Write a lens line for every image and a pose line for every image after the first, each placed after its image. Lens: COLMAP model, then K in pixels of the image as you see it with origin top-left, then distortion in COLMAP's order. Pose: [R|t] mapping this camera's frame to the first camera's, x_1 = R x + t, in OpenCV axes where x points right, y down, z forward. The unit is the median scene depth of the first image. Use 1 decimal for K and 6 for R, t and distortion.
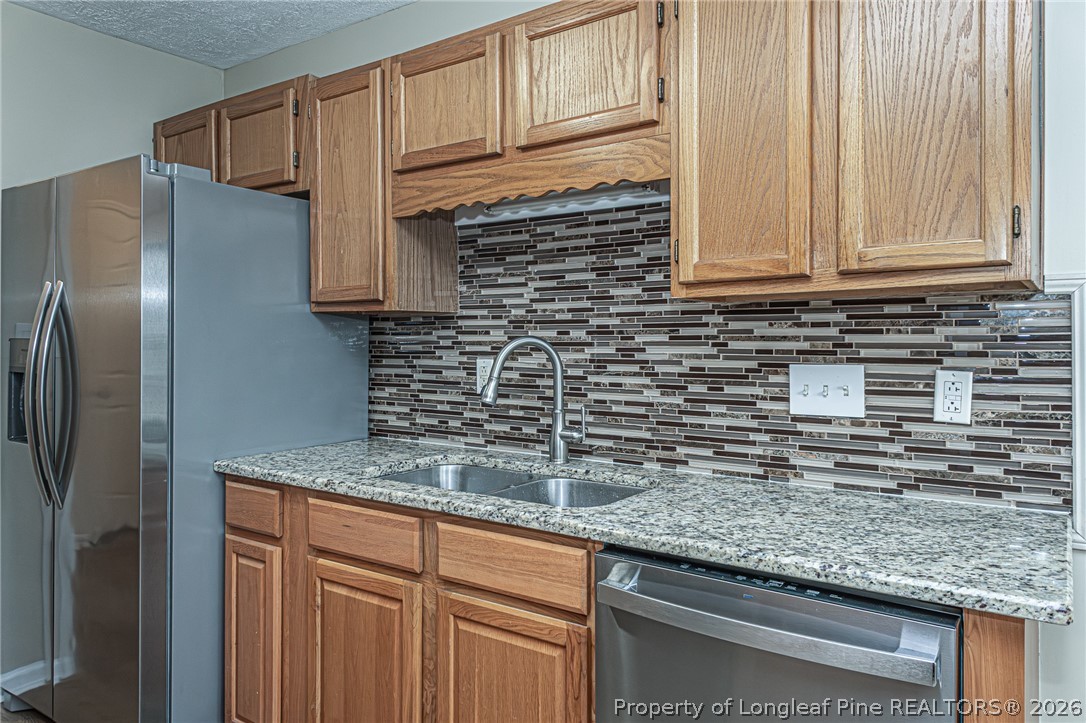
lens RADIAL K [[733.1, 0, 542.5], [0, 733.1, 344.9], [0, 0, 1]] dist [0.020305, -0.006169]
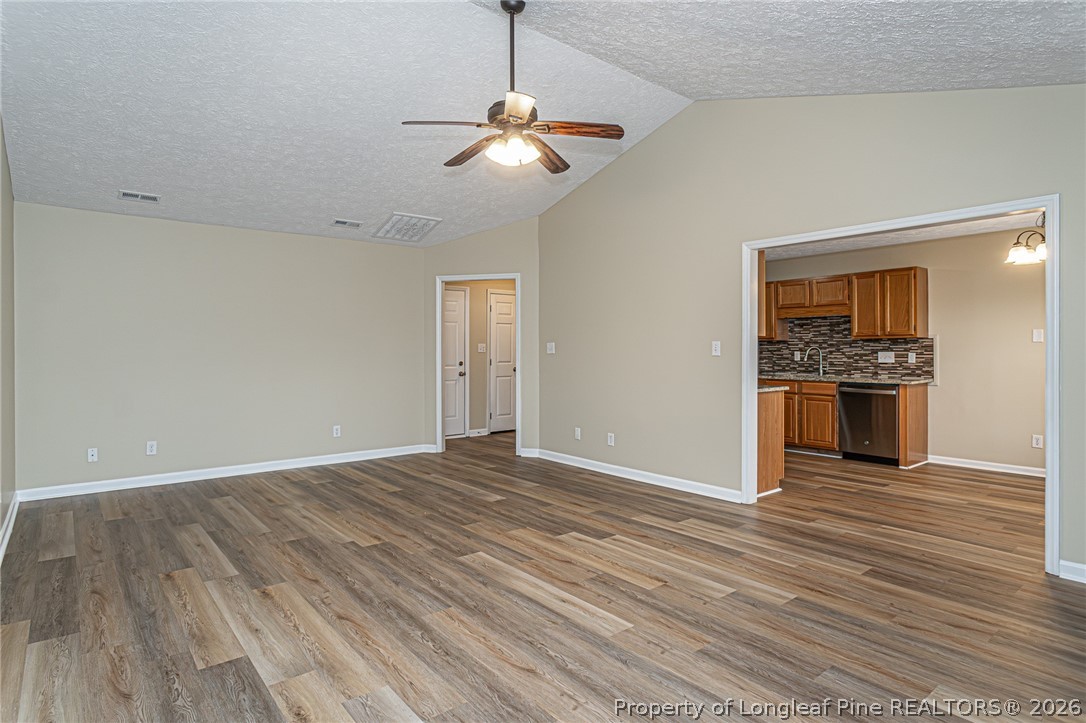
lens RADIAL K [[587.7, 0, 543.8], [0, 587.7, 352.2], [0, 0, 1]] dist [-0.005785, -0.000656]
pose [[0.964178, -0.005277, -0.265203, -0.670505], [0.007289, 0.999952, 0.006603, -0.011706], [0.265155, -0.008300, 0.964170, -2.921361]]
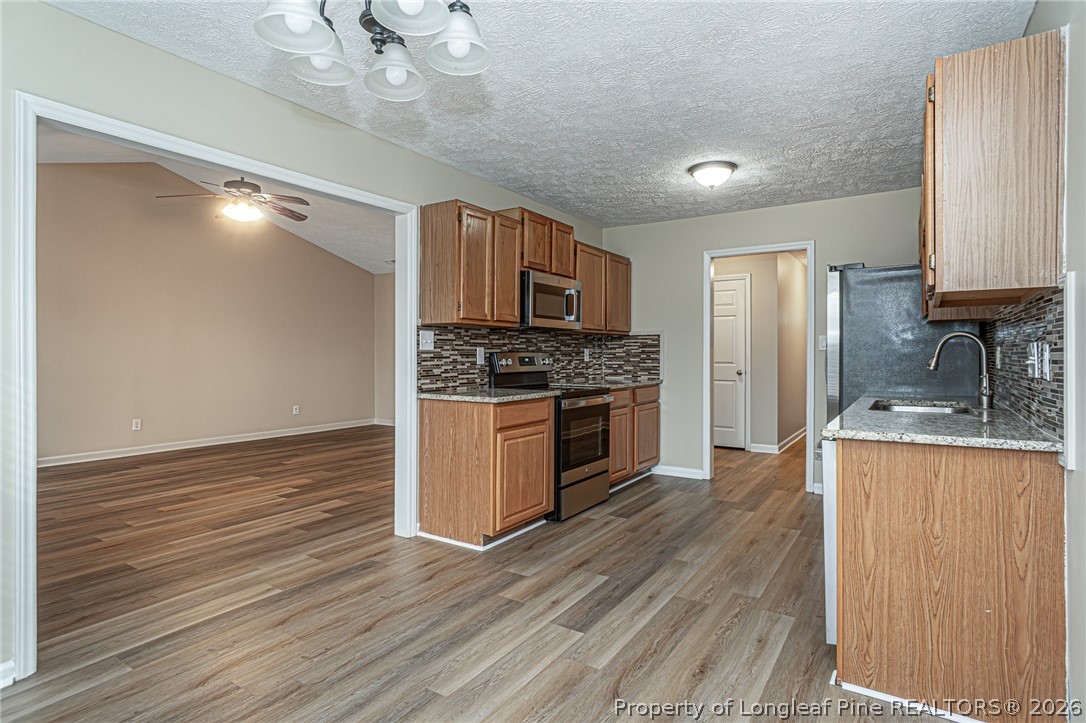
lens RADIAL K [[572.7, 0, 536.1], [0, 572.7, 356.9], [0, 0, 1]] dist [-0.014549, -0.000414]
pose [[0.023707, 0.001415, -0.999718, 1.342340], [0.001308, 0.999998, 0.001447, 0.046204], [0.999718, -0.001341, 0.023705, -0.029042]]
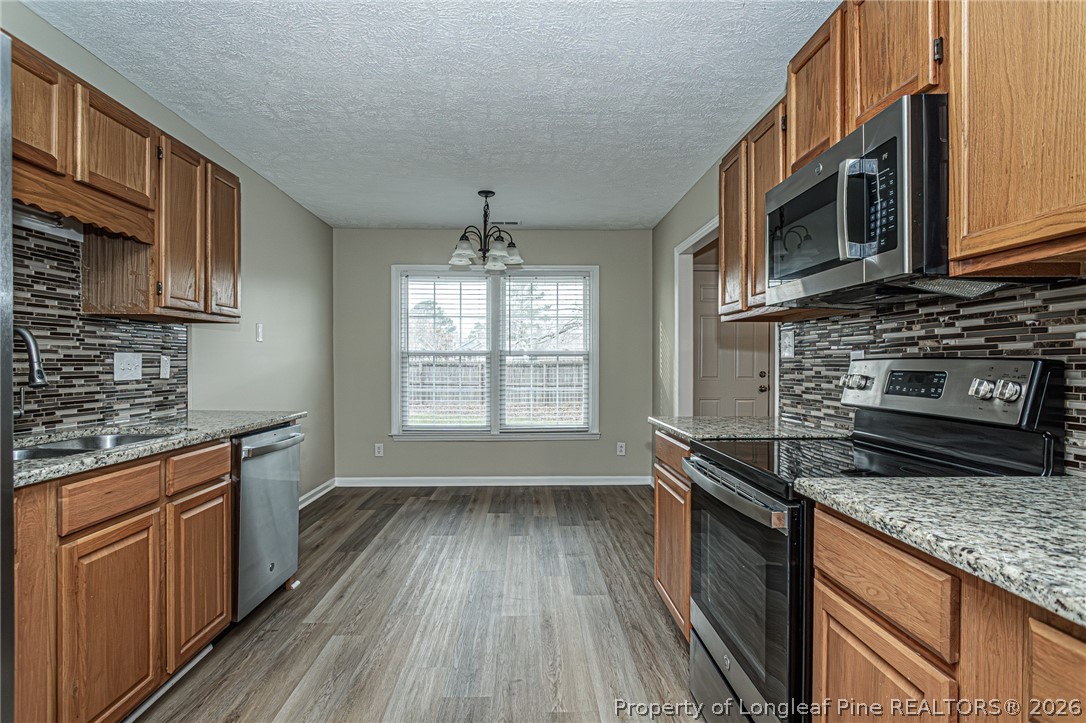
lens RADIAL K [[578.3, 0, 531.8], [0, 578.3, 372.9], [0, 0, 1]] dist [-0.001804, -0.000710]
pose [[-0.586481, -0.018962, 0.809741, -1.256036], [-0.005907, 0.999799, 0.019135, 0.038846], [-0.809941, 0.006439, -0.586476, 0.916394]]
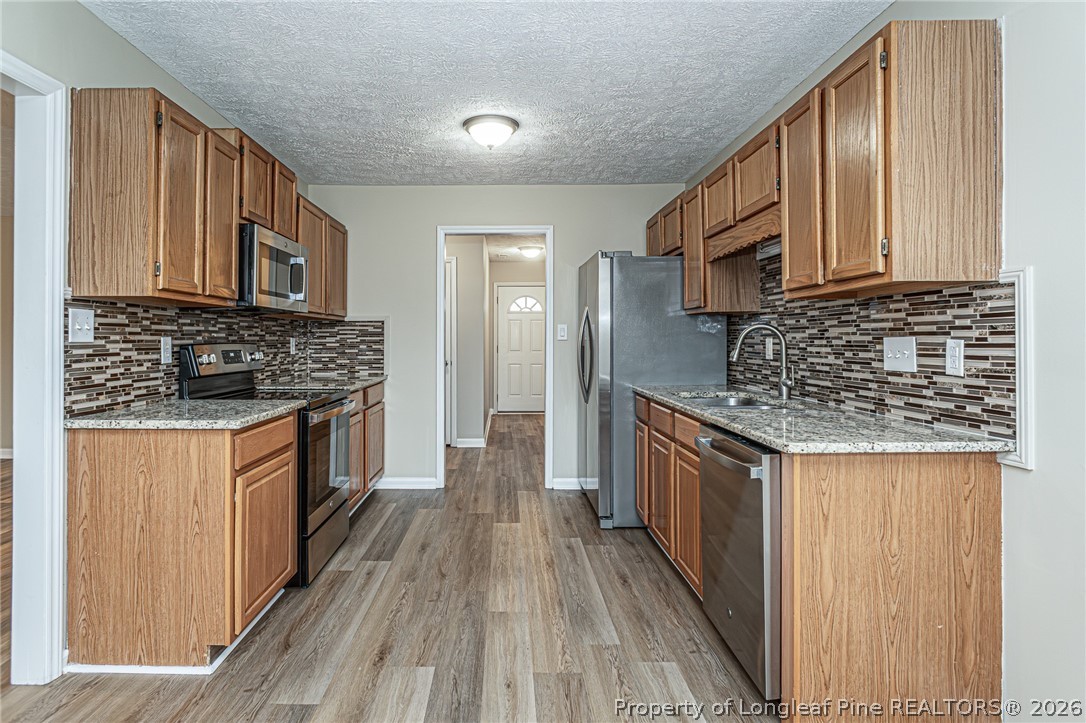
lens RADIAL K [[585.8, 0, 499.1], [0, 585.8, 338.4], [0, 0, 1]] dist [-0.014467, 0.000531]
pose [[0.564146, -0.006759, -0.825648, 0.806276], [0.004727, 0.999977, -0.004955, 0.027914], [0.825662, -0.001108, 0.564164, -0.308169]]
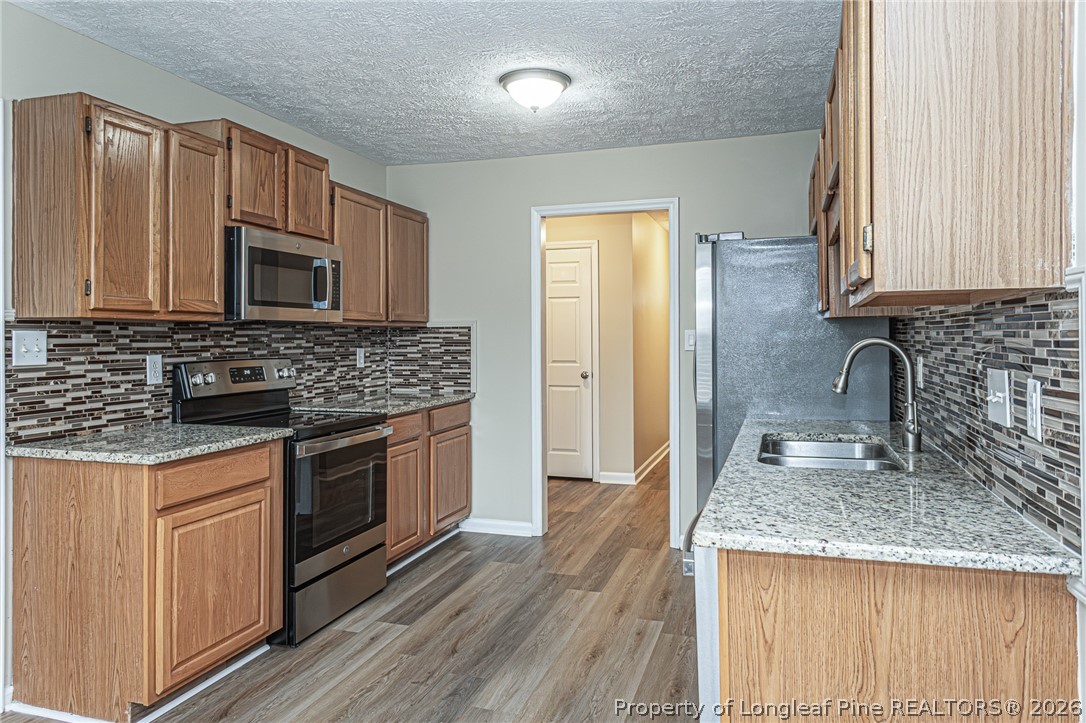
lens RADIAL K [[744.0, 0, 542.0], [0, 744.0, 334.9], [0, 0, 1]] dist [0.022269, -0.027103]
pose [[0.291530, -0.006441, -0.956540, 1.008500], [0.007029, 0.999965, -0.004592, -0.015518], [0.956536, -0.005385, 0.291565, 0.142858]]
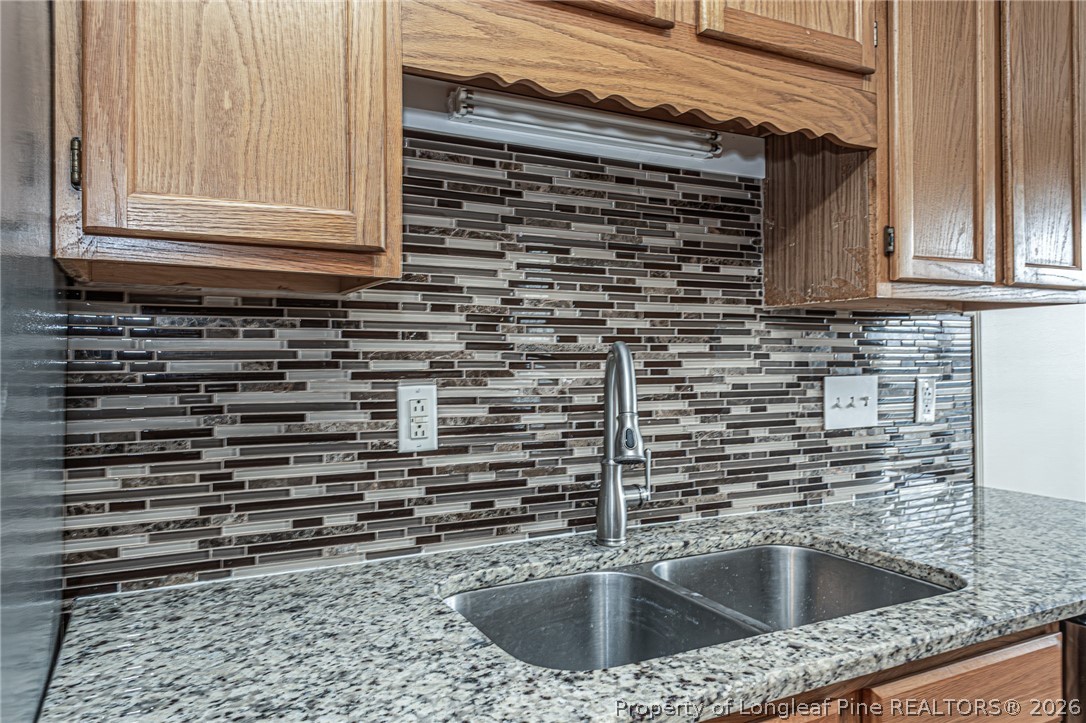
lens RADIAL K [[740.6, 0, 538.5], [0, 740.6, 352.3], [0, 0, 1]] dist [0.022472, -0.003375]
pose [[0.464977, 0.005858, 0.885303, -0.616437], [0.007858, 0.999911, -0.010743, 0.002073], [-0.885288, 0.011952, 0.464890, 0.806195]]
